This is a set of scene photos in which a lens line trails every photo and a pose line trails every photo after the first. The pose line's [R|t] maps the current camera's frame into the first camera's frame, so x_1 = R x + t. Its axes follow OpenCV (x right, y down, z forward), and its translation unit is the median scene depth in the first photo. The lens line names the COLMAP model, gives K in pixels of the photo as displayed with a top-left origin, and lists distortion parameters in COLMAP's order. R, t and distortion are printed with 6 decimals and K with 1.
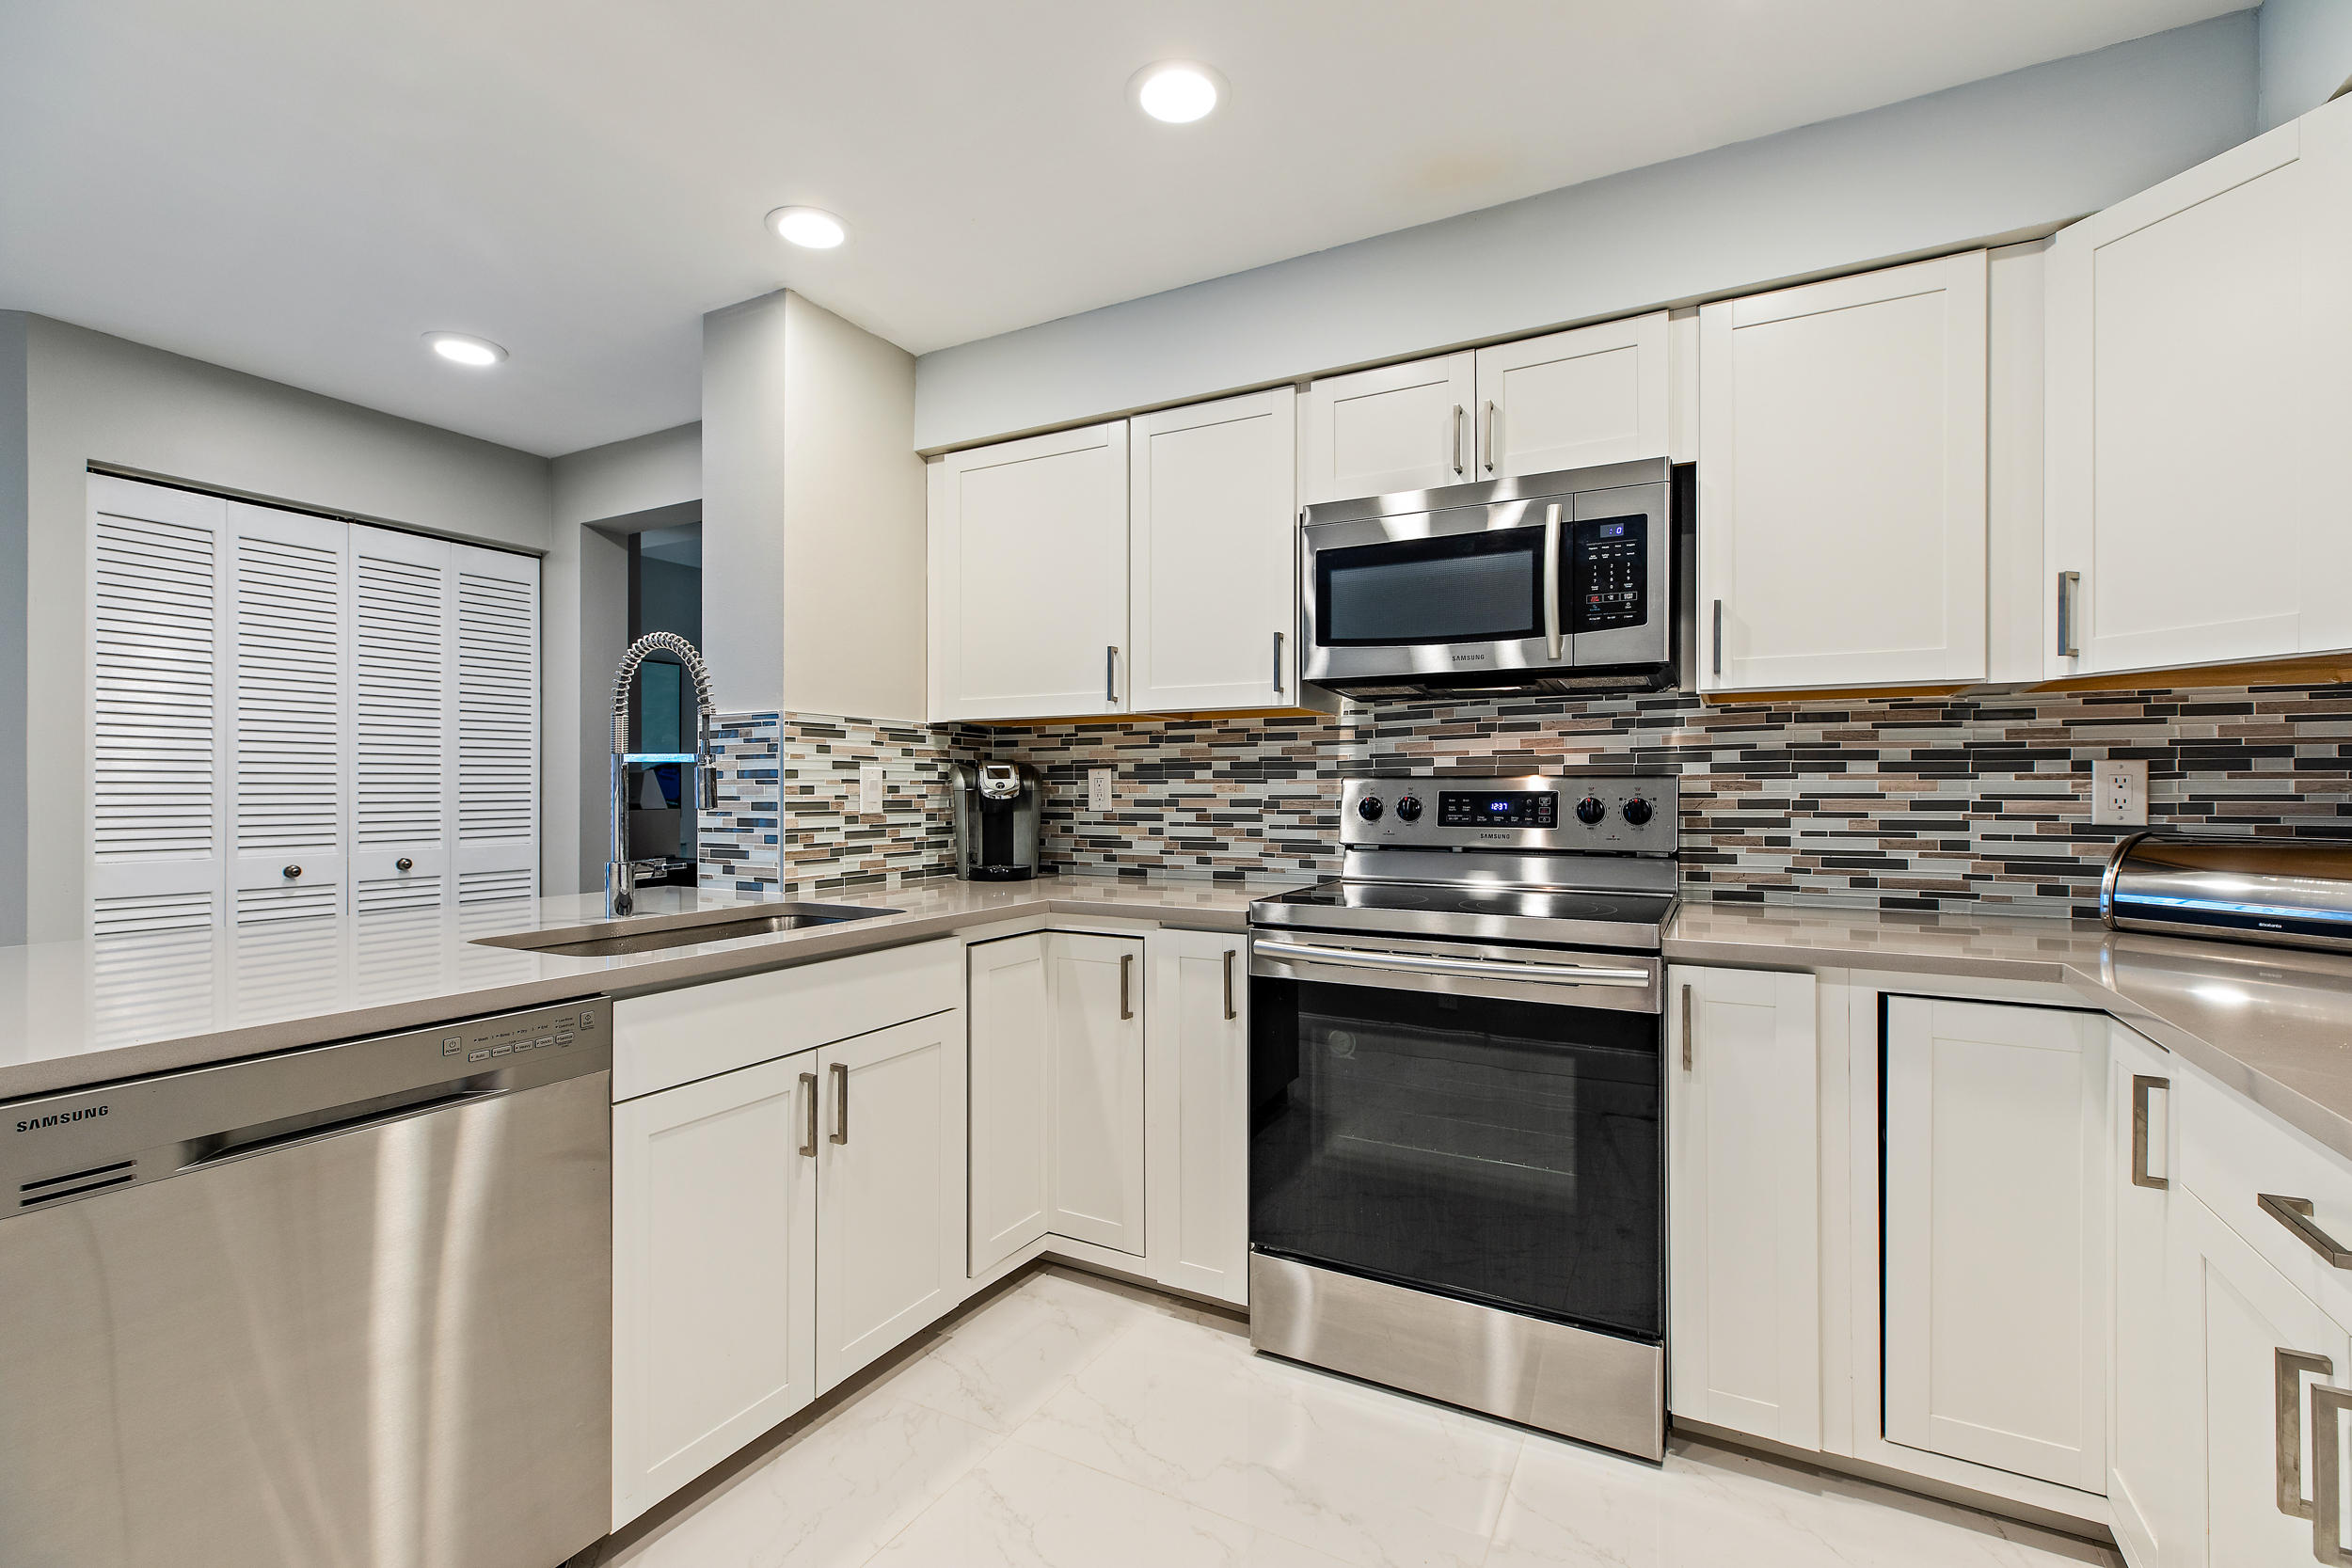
lens RADIAL K [[1056.2, 0, 1167.2], [0, 1056.2, 789.5], [0, 0, 1]] dist [0.017239, -0.000121]
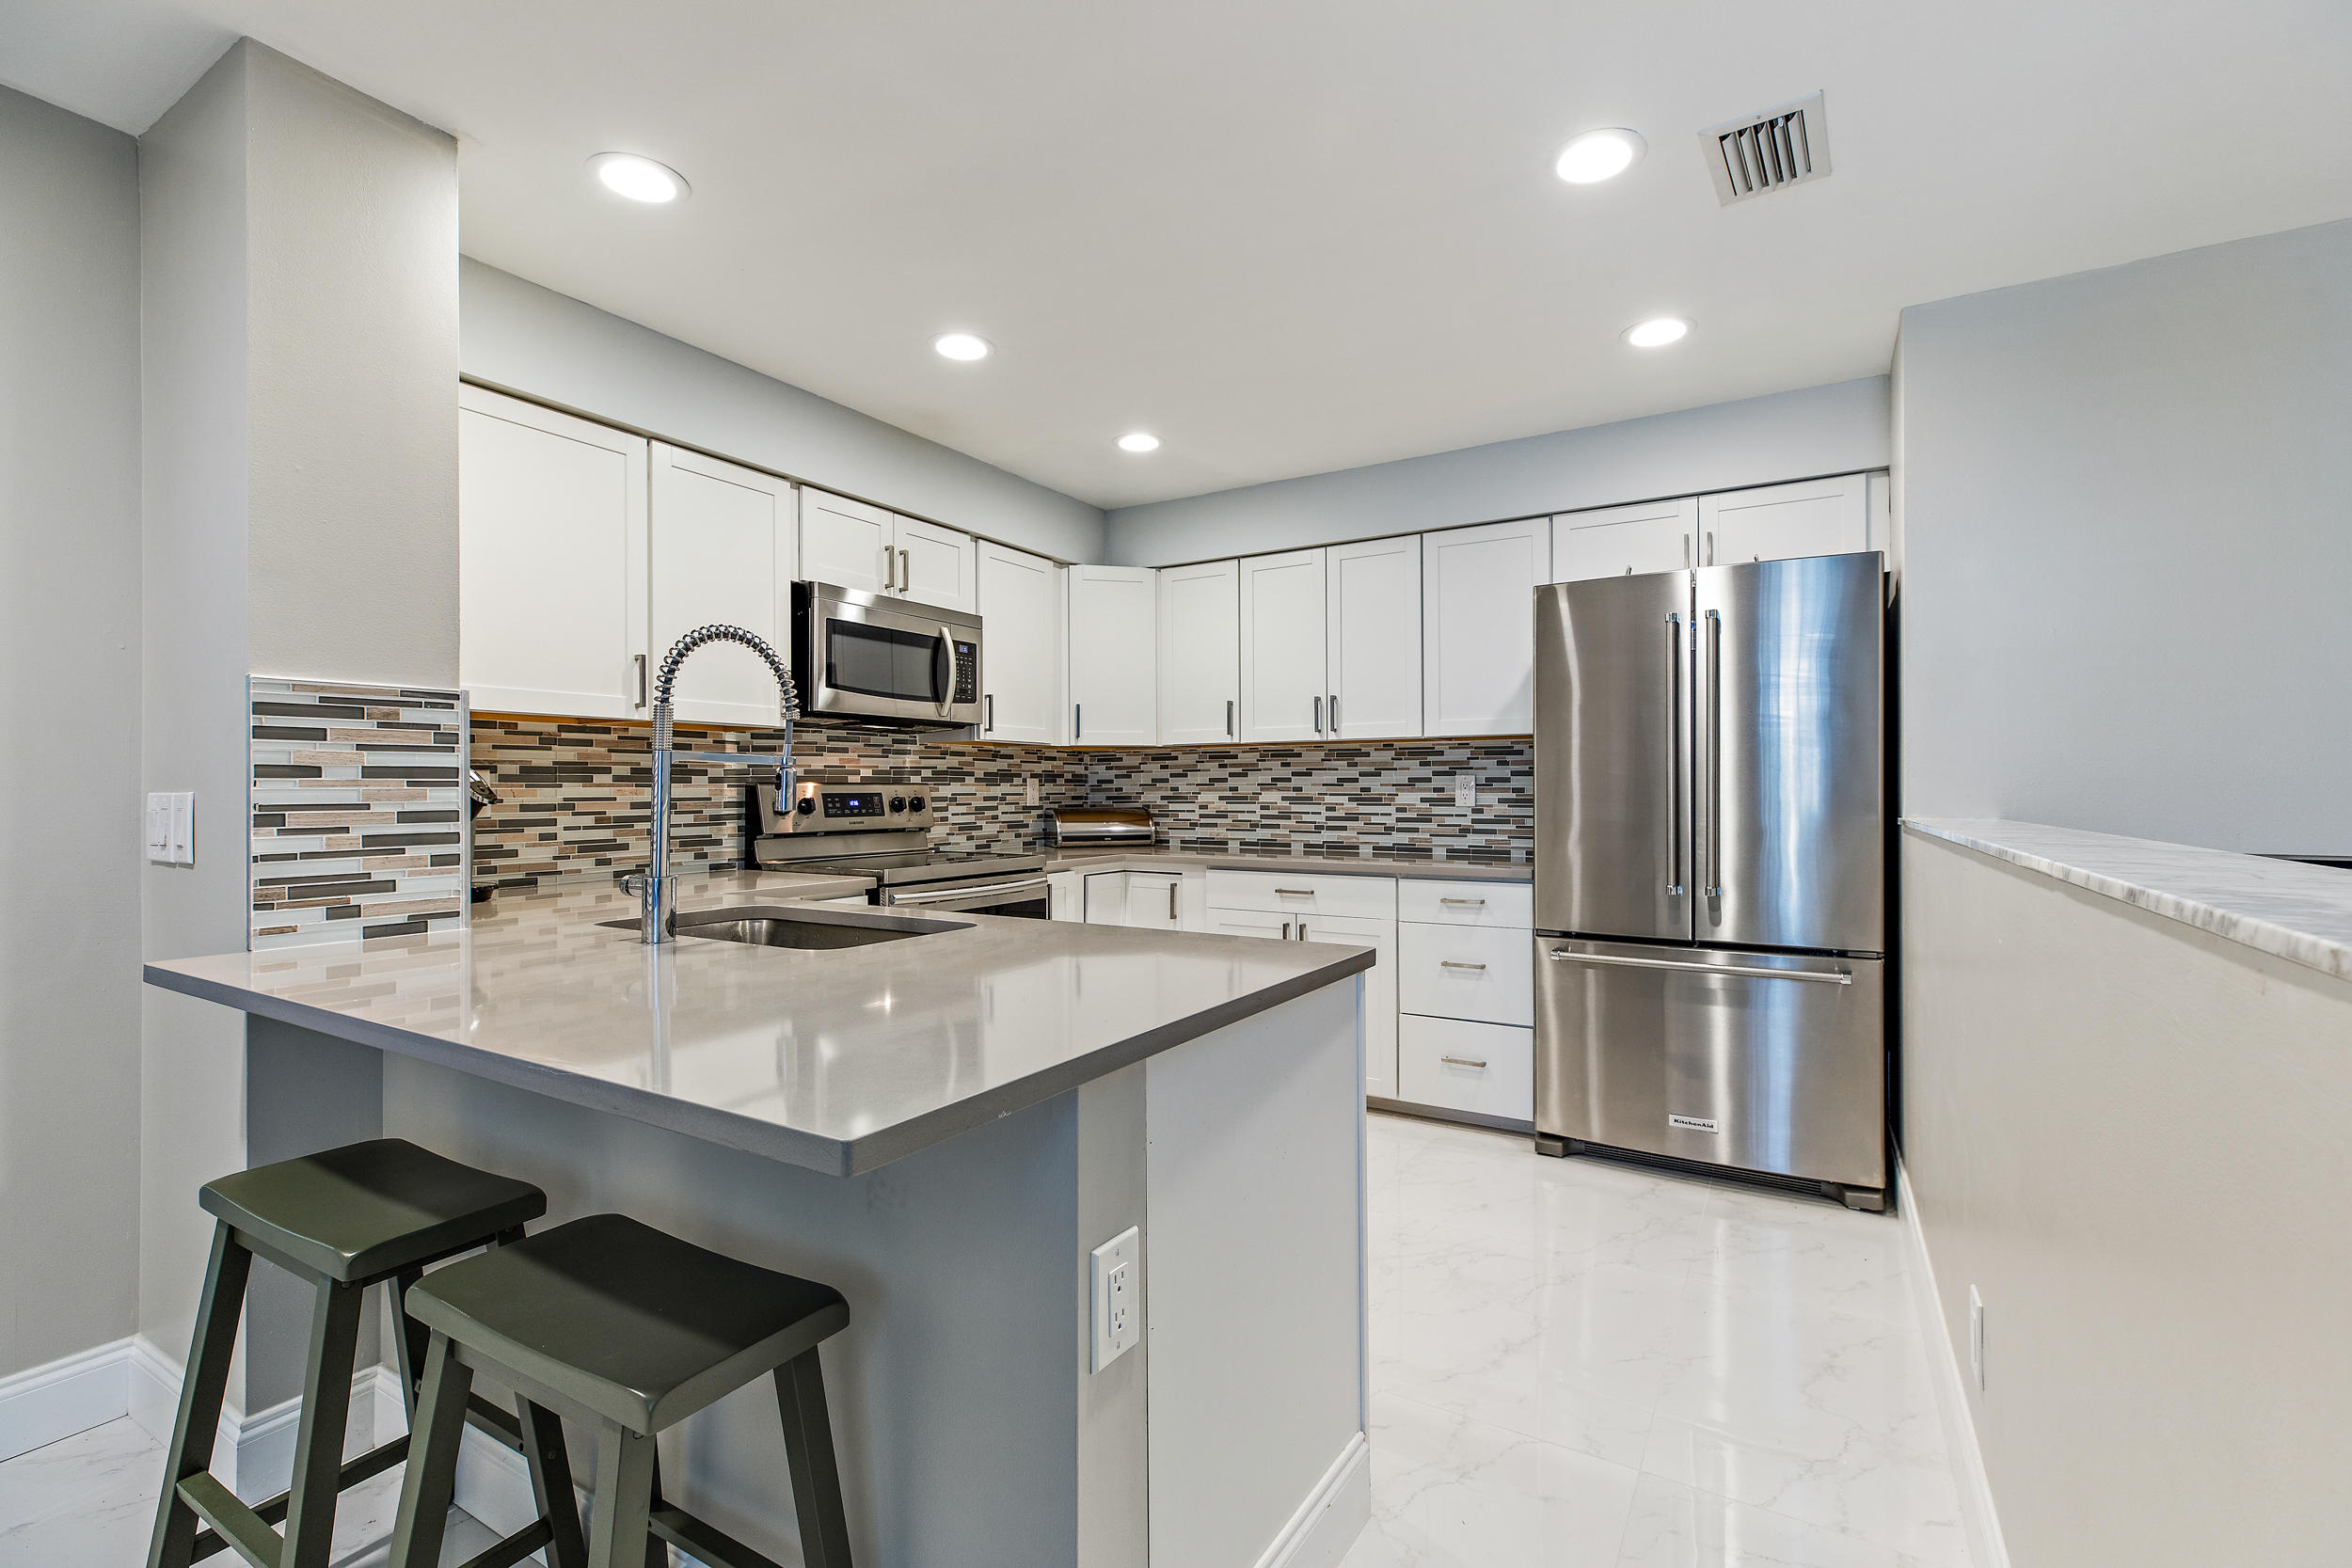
lens RADIAL K [[1056.2, 0, 1167.2], [0, 1056.2, 789.5], [0, 0, 1]] dist [0.017239, -0.000121]
pose [[0.049500, 0.000719, 0.998774, -1.070663], [0.005645, 0.999984, -0.001000, 0.000708], [-0.998758, 0.005687, 0.049495, 0.438740]]
